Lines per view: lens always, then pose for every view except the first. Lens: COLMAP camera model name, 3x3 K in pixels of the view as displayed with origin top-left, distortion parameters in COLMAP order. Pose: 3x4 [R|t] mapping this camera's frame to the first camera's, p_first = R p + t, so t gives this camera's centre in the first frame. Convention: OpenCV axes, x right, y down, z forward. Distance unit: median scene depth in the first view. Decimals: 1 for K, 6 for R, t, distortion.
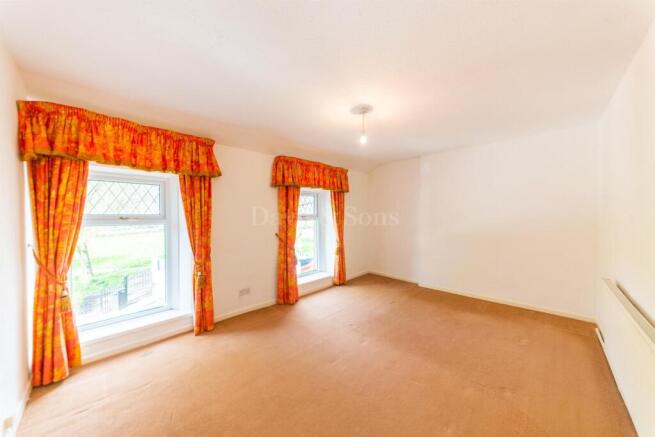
lens RADIAL K [[227.8, 0, 332.0], [0, 227.8, 215.5], [0, 0, 1]] dist [0.000847, -0.000646]
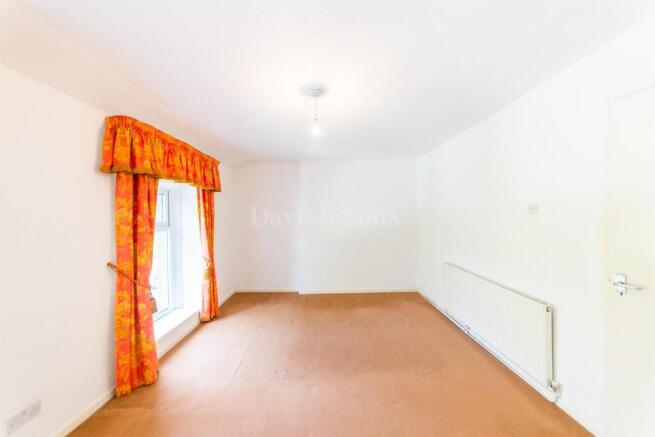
lens RADIAL K [[227.8, 0, 328.6], [0, 227.8, 216.0], [0, 0, 1]] dist [0.000847, -0.000646]
pose [[0.707504, -0.004879, 0.706692, -0.257676], [0.008736, 0.999960, -0.001842, -0.023060], [-0.706655, 0.007477, 0.707519, 0.278817]]
